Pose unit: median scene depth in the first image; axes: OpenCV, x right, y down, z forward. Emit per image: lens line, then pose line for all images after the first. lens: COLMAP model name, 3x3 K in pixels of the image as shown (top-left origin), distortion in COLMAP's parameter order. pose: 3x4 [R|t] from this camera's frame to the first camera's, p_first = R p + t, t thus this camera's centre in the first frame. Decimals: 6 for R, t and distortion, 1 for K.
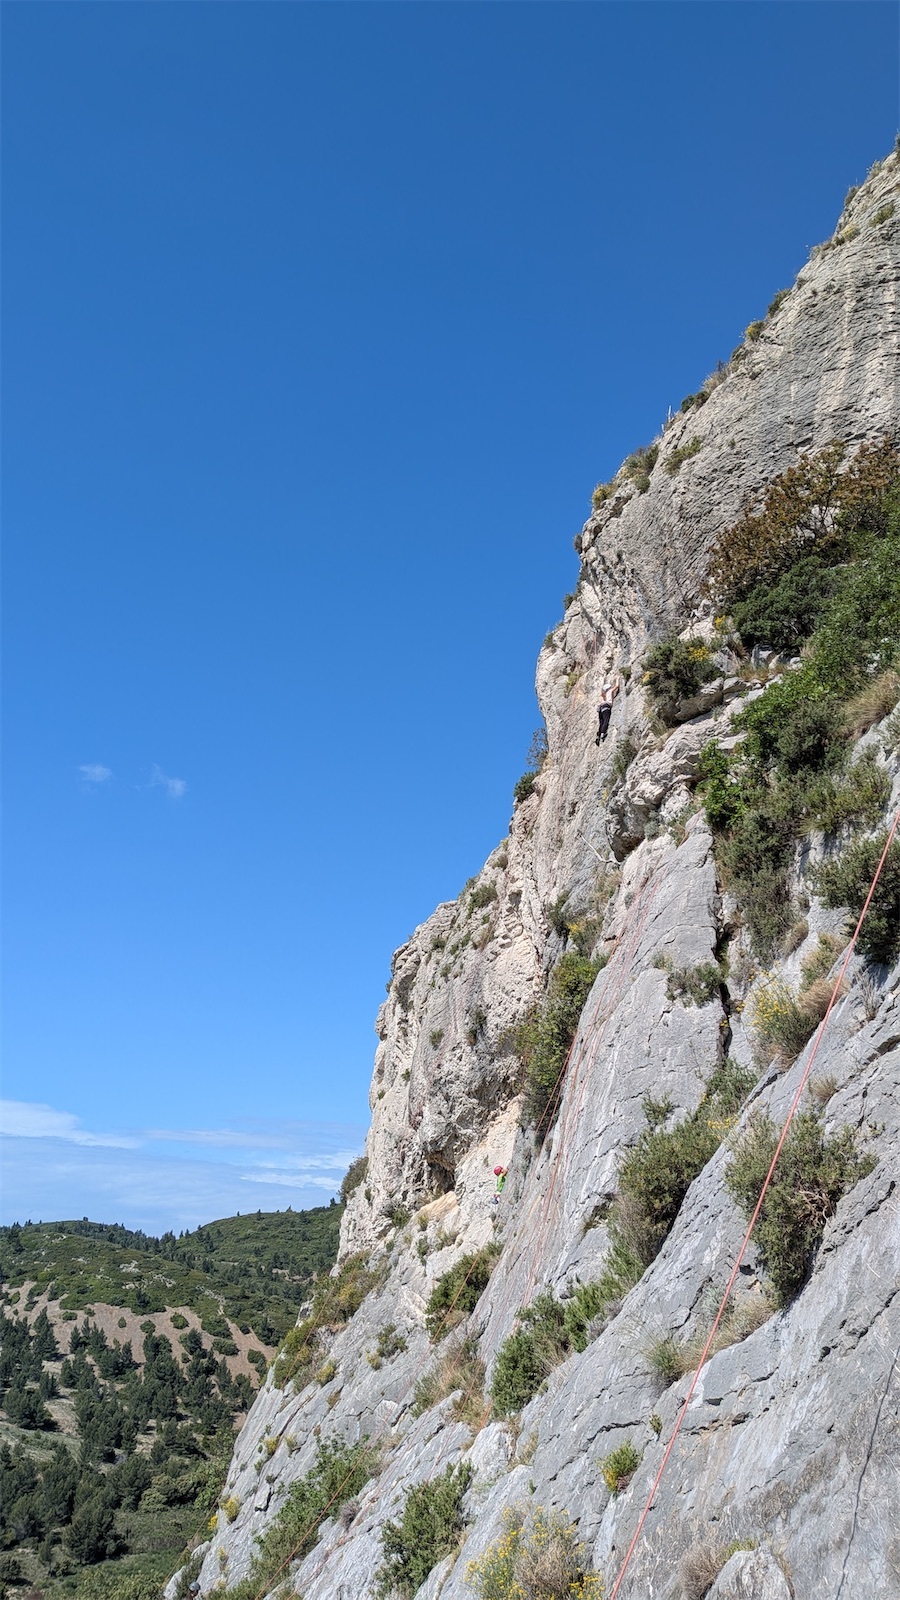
lens RADIAL K [[1136.6, 0, 448.0], [0, 1136.6, 815.9], [0, 0, 1]] dist [0.118299, -0.190165]
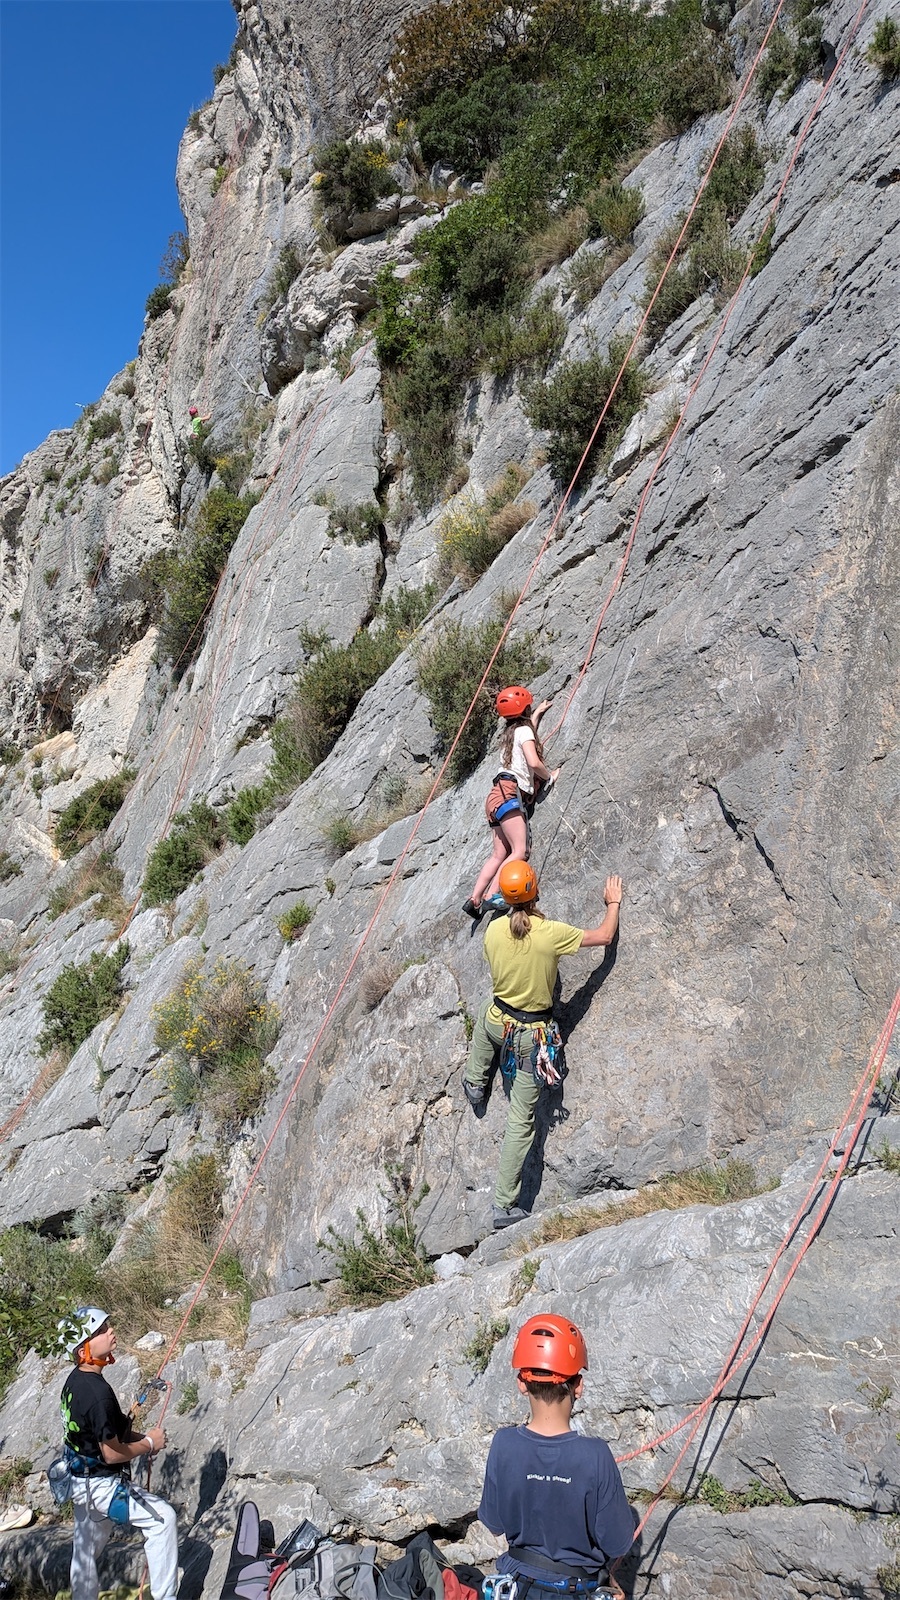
lens RADIAL K [[1142.8, 0, 442.7], [0, 1142.8, 783.2], [0, 0, 1]] dist [0.086648, -0.146812]
pose [[0.945609, 0.001225, 0.325303, -0.029268], [-0.112865, 0.939112, 0.324545, 0.018059], [-0.305099, -0.343608, 0.888171, -0.001360]]
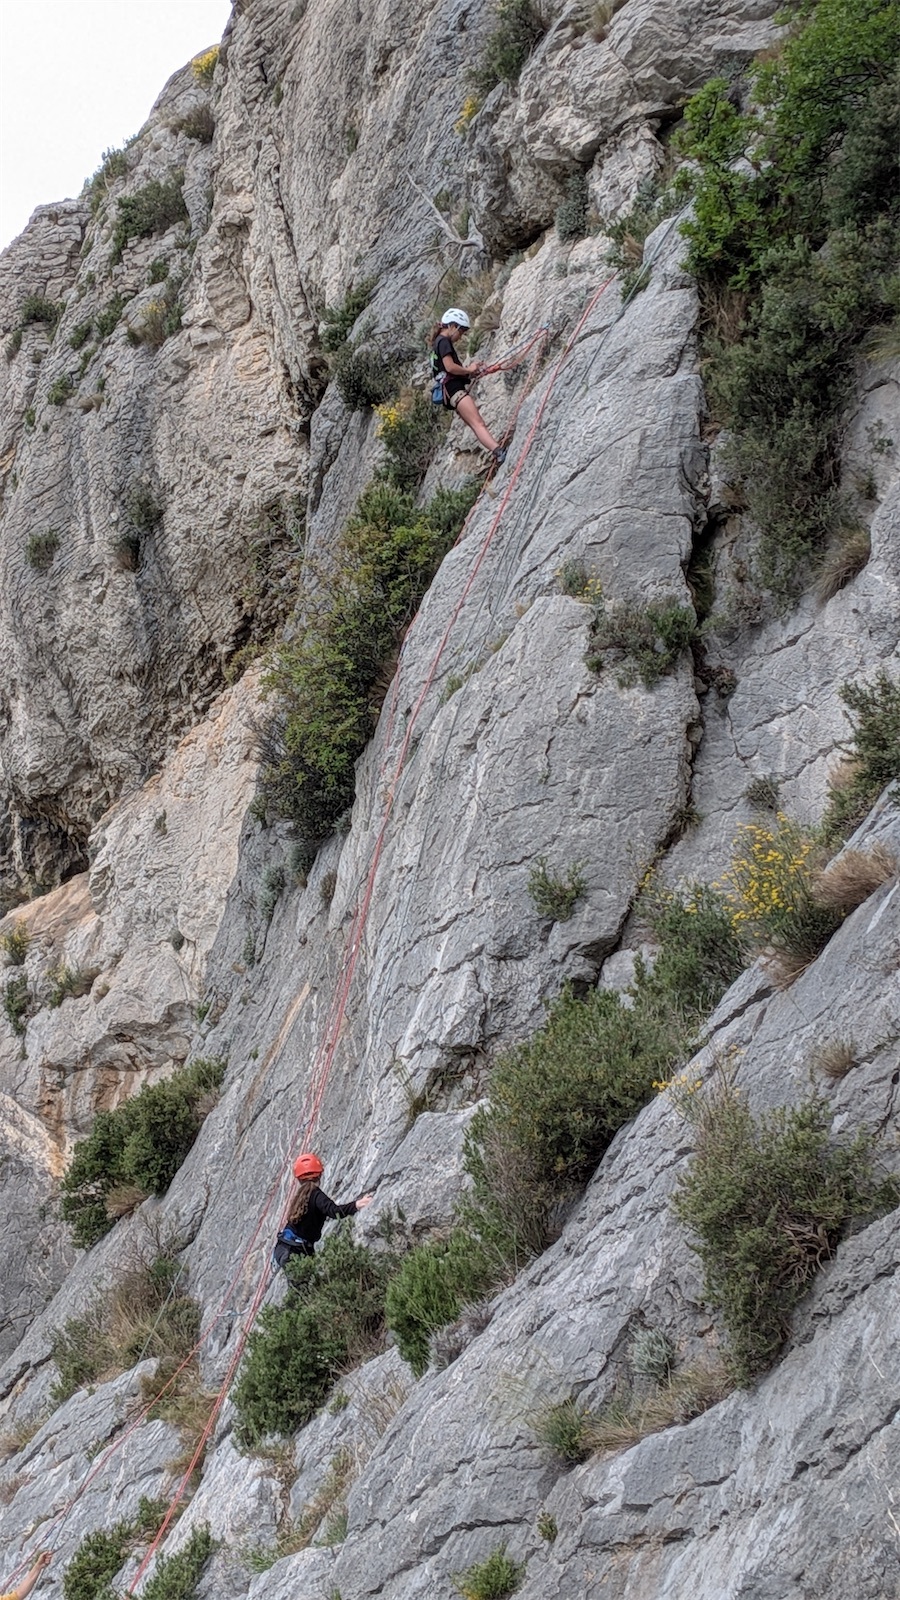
lens RADIAL K [[2908.0, 0, 401.4], [0, 2908.0, 774.8], [0, 0, 1]] dist [0.167084, -0.209065]
pose [[0.991571, -0.011798, 0.129023, -0.037636], [-0.028849, 0.950739, 0.308647, -0.132159], [-0.126309, -0.309768, 0.942385, -0.141060]]
